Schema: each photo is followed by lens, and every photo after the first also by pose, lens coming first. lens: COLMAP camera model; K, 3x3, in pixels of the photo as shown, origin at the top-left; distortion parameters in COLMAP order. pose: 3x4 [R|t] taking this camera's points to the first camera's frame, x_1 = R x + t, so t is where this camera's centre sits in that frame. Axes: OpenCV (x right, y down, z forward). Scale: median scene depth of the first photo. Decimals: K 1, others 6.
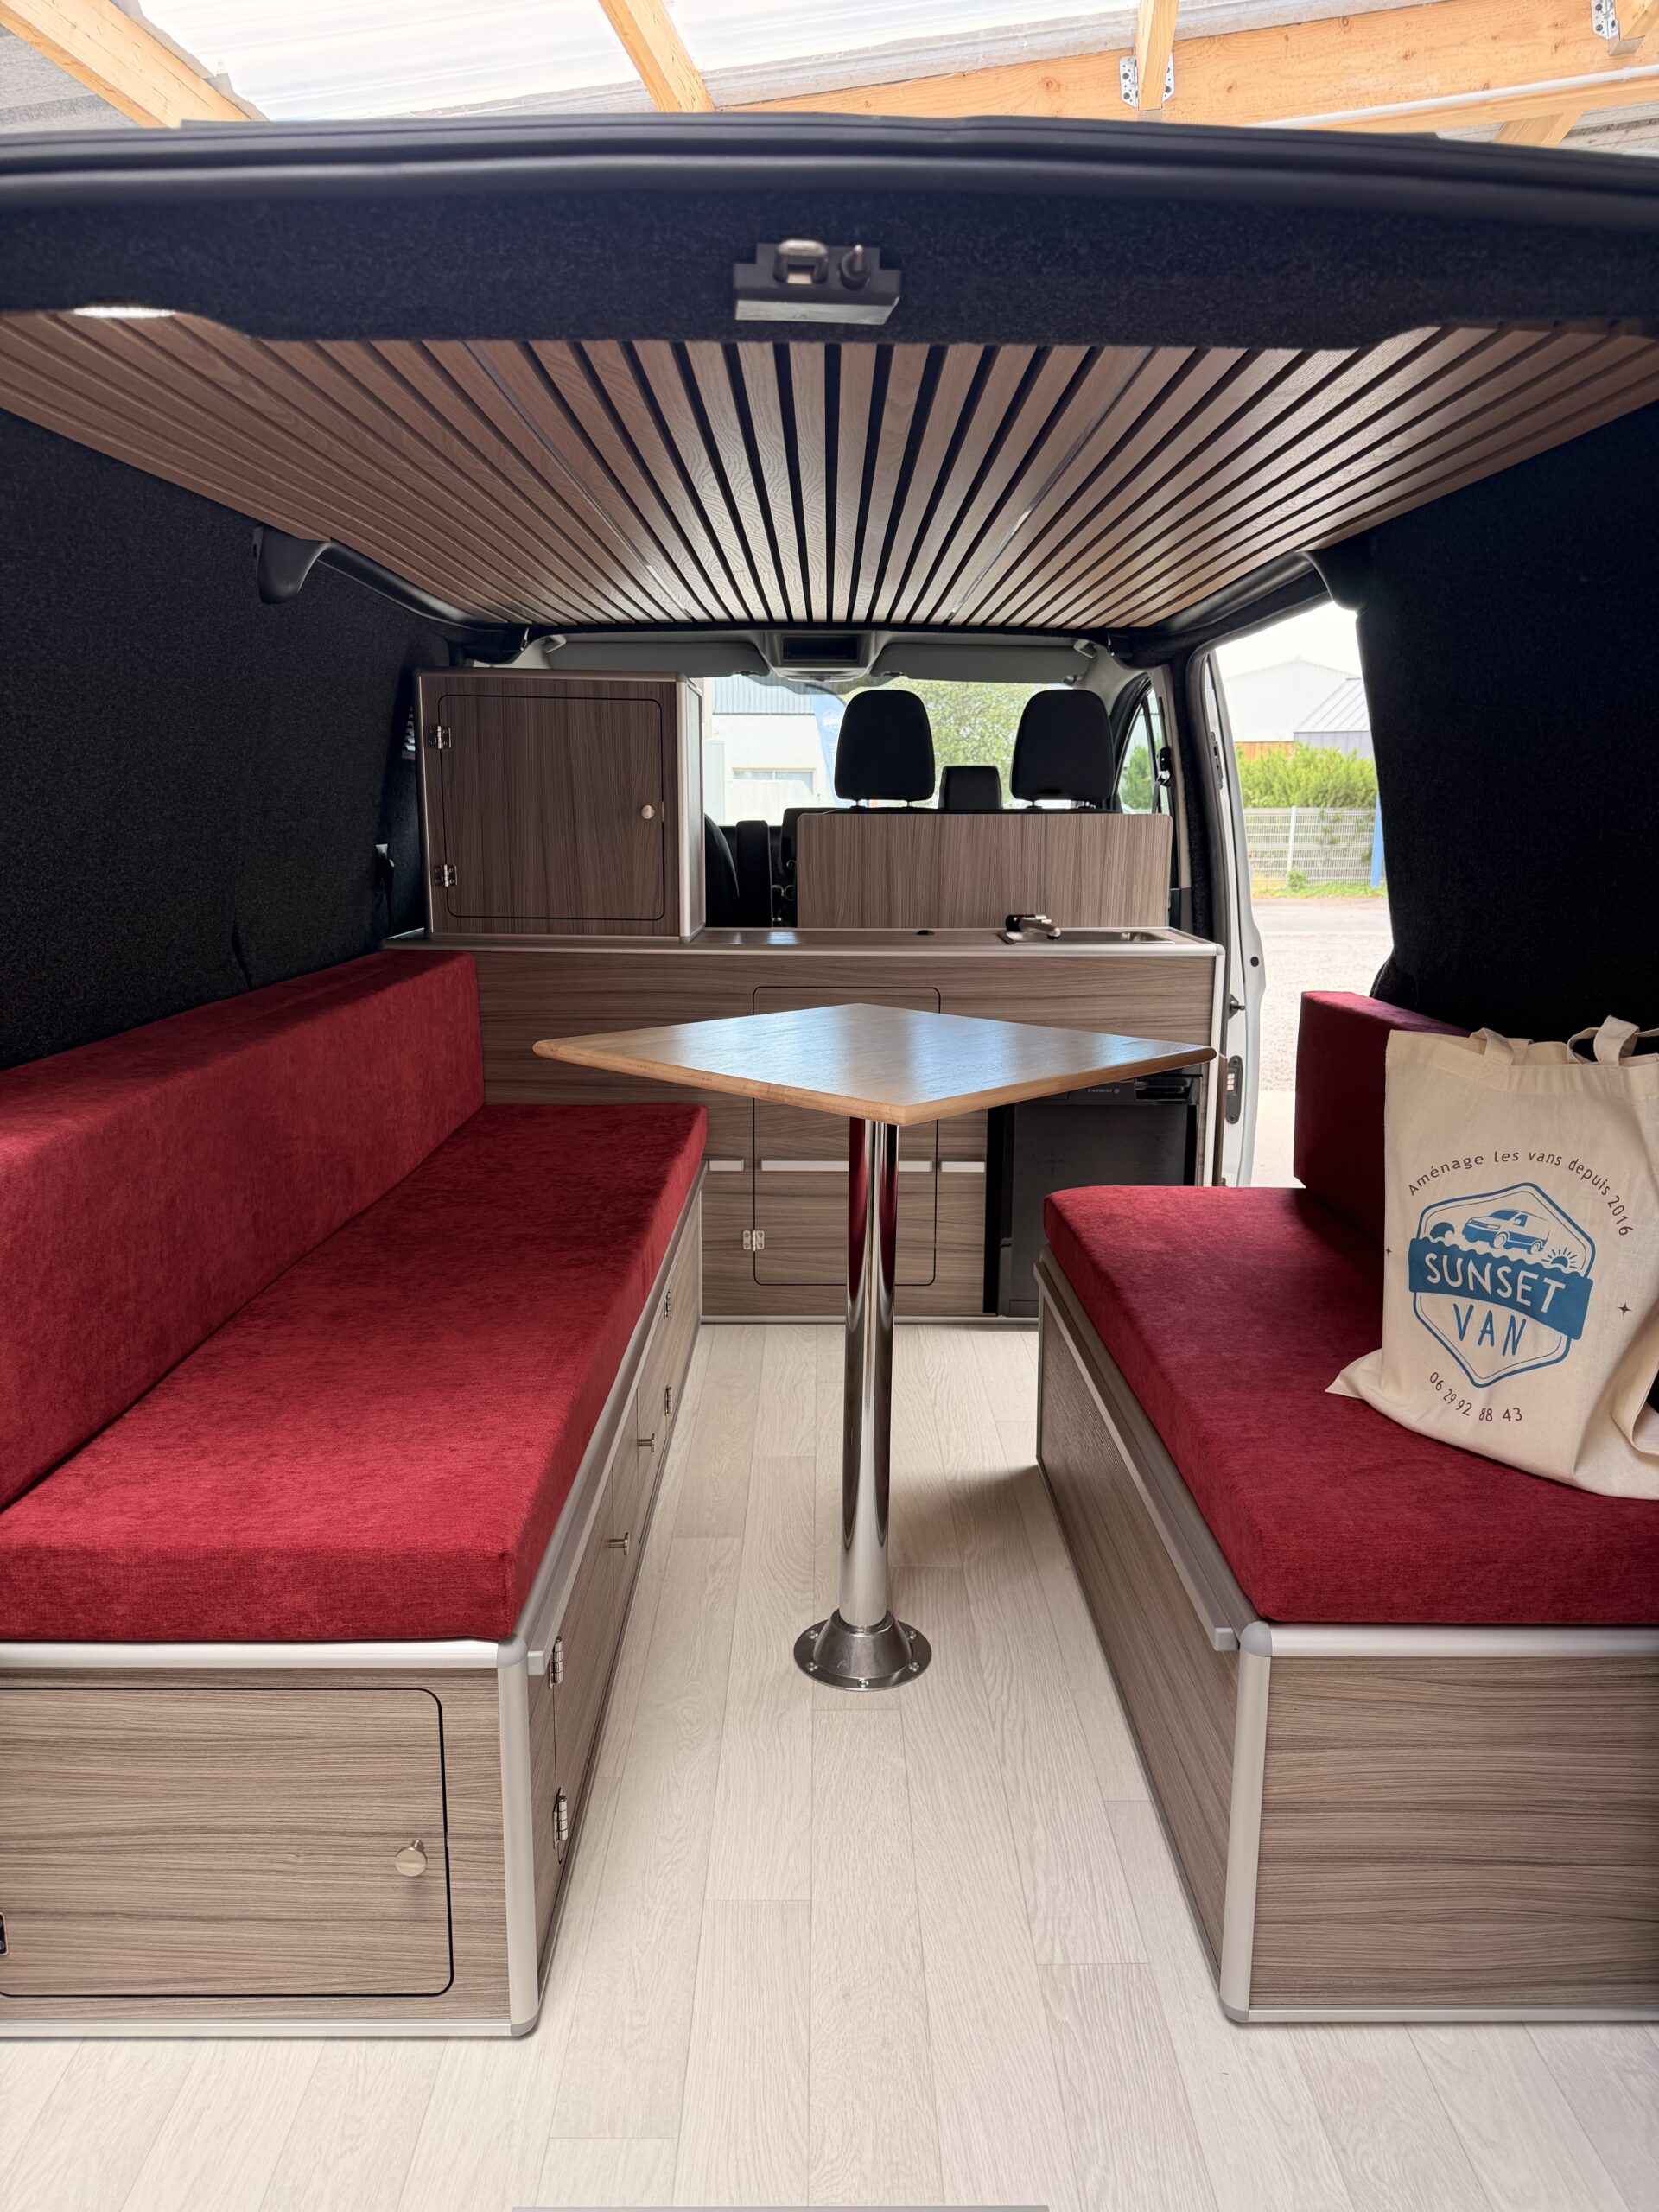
lens RADIAL K [[1575.4, 0, 829.5], [0, 1575.4, 1106.0], [0, 0, 1]] dist [-0.015359, -0.003304]
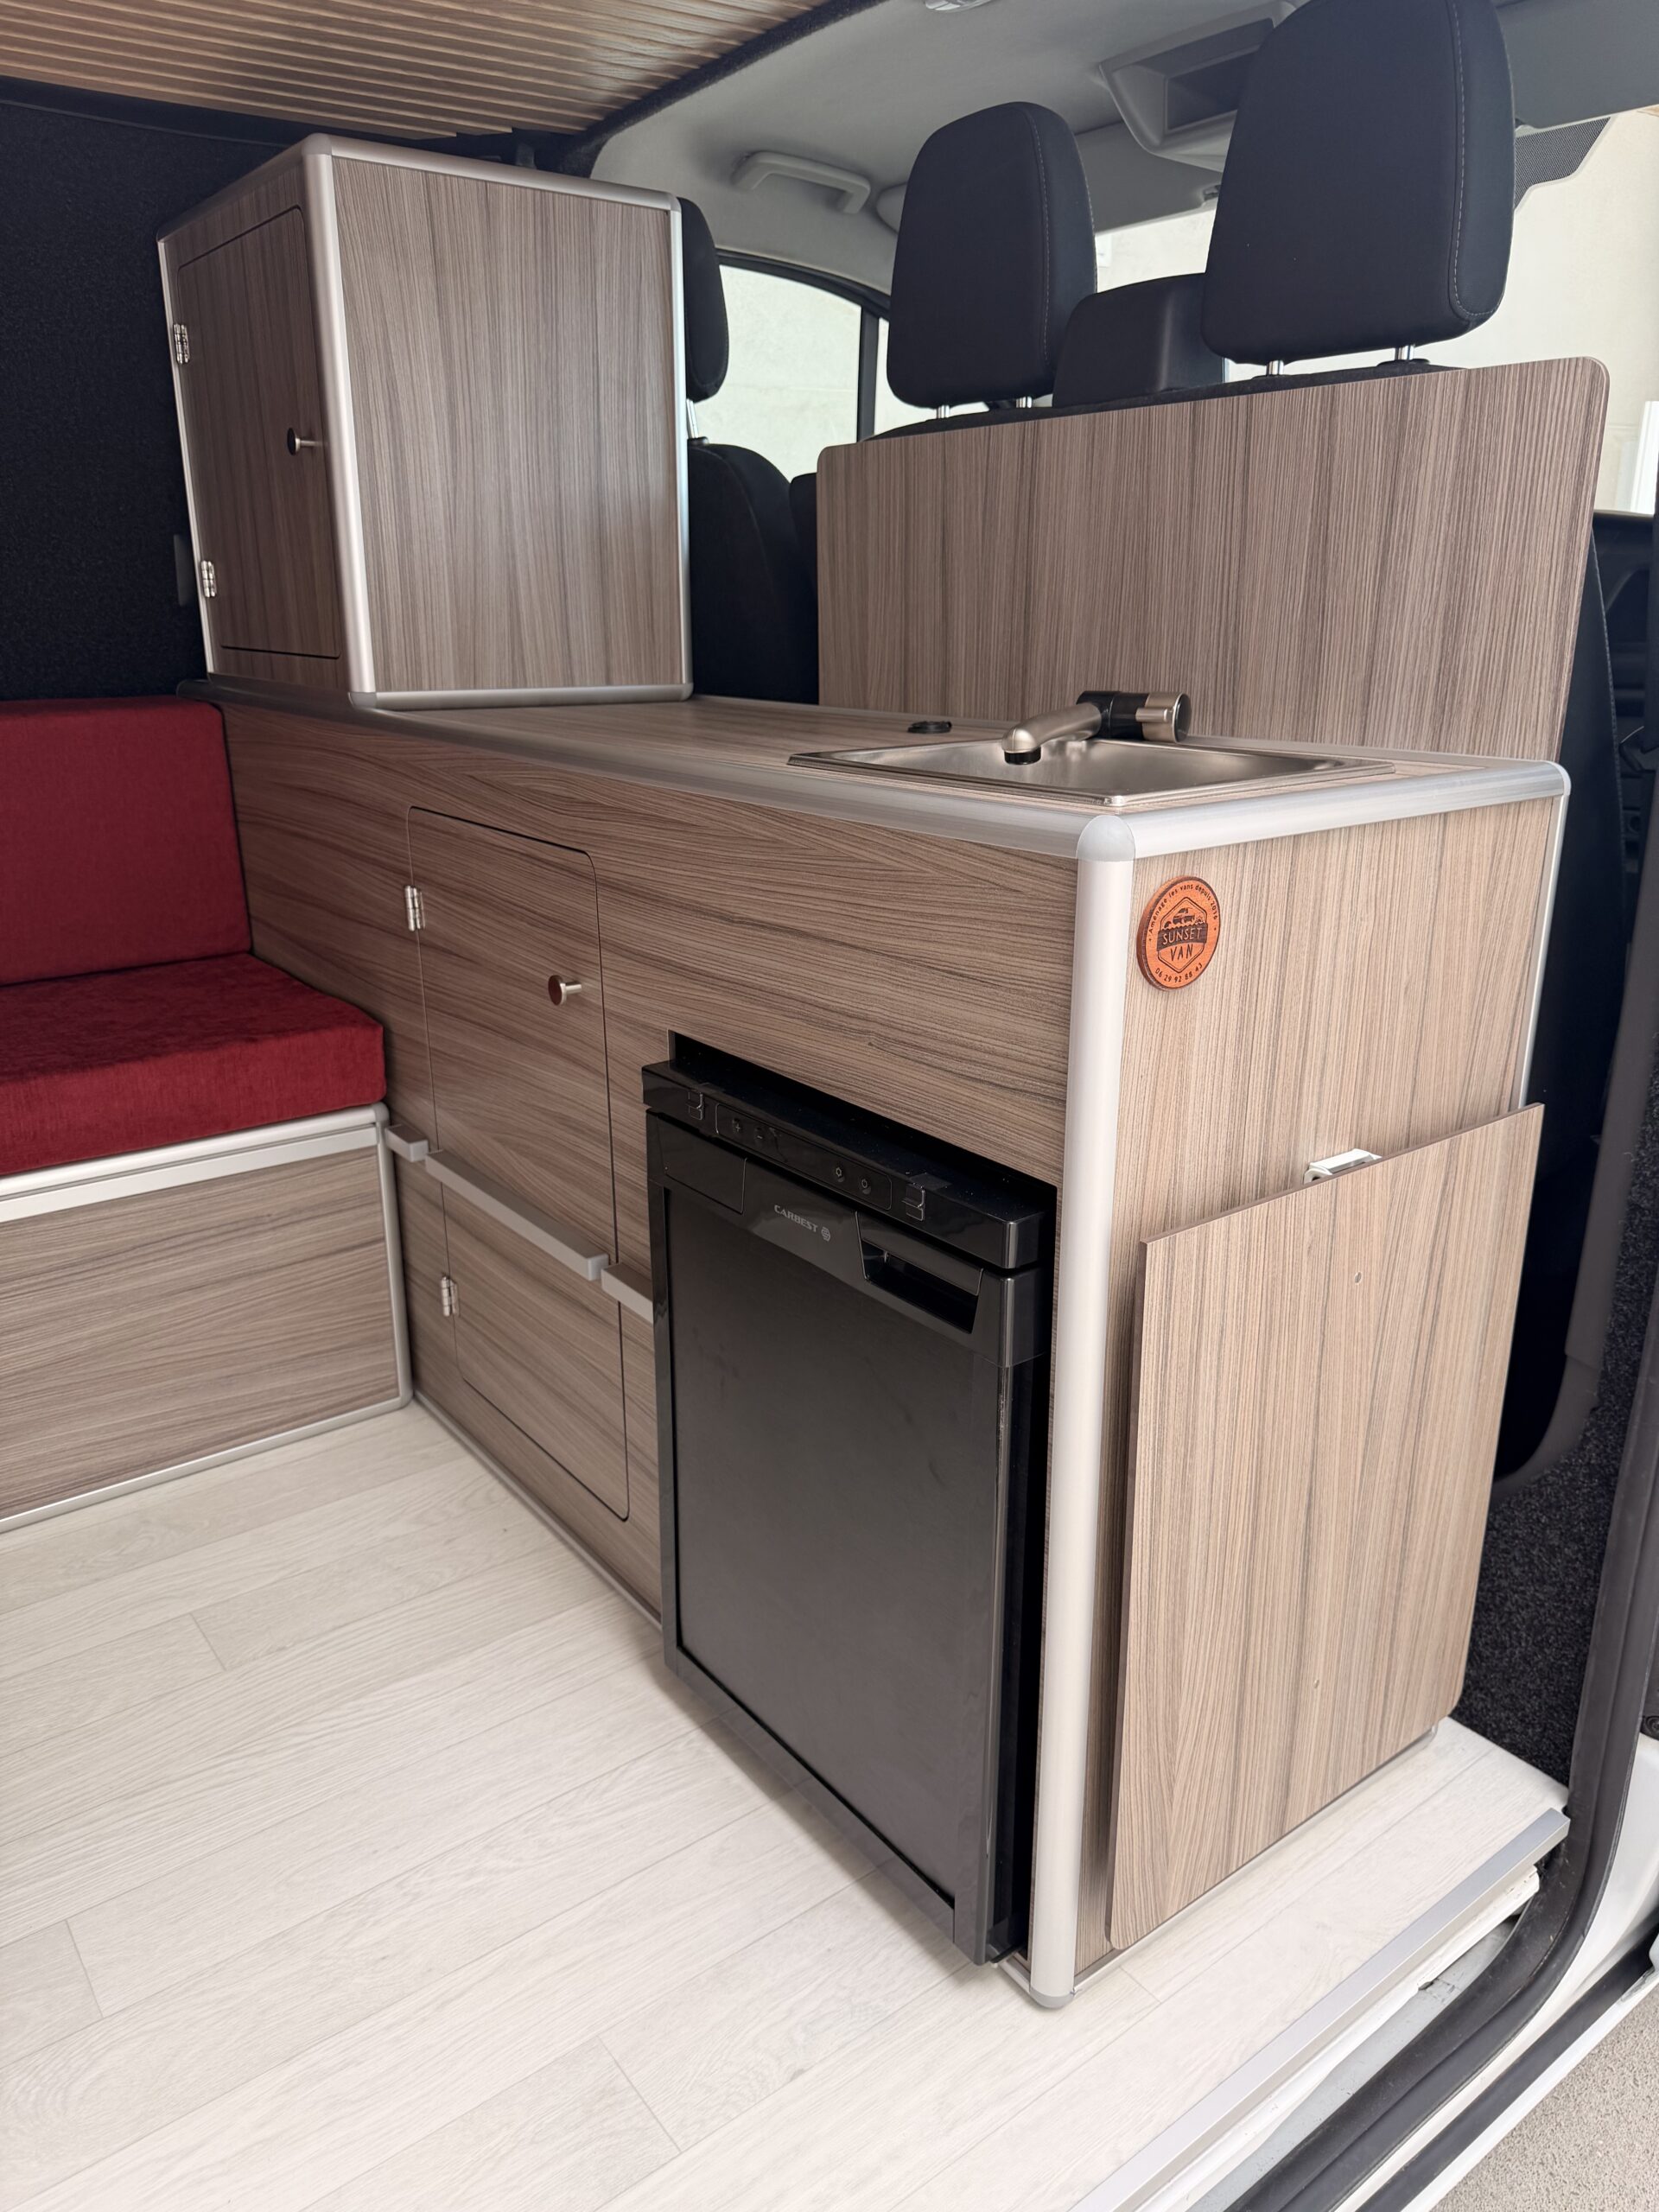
lens RADIAL K [[1575.4, 0, 829.5], [0, 1575.4, 1106.0], [0, 0, 1]] dist [-0.015359, -0.003304]
pose [[0.591918, 0.242480, -0.768659, 0.378540], [-0.145974, 0.970154, 0.193633, -0.088309], [0.792669, -0.002410, 0.609647, 0.719490]]
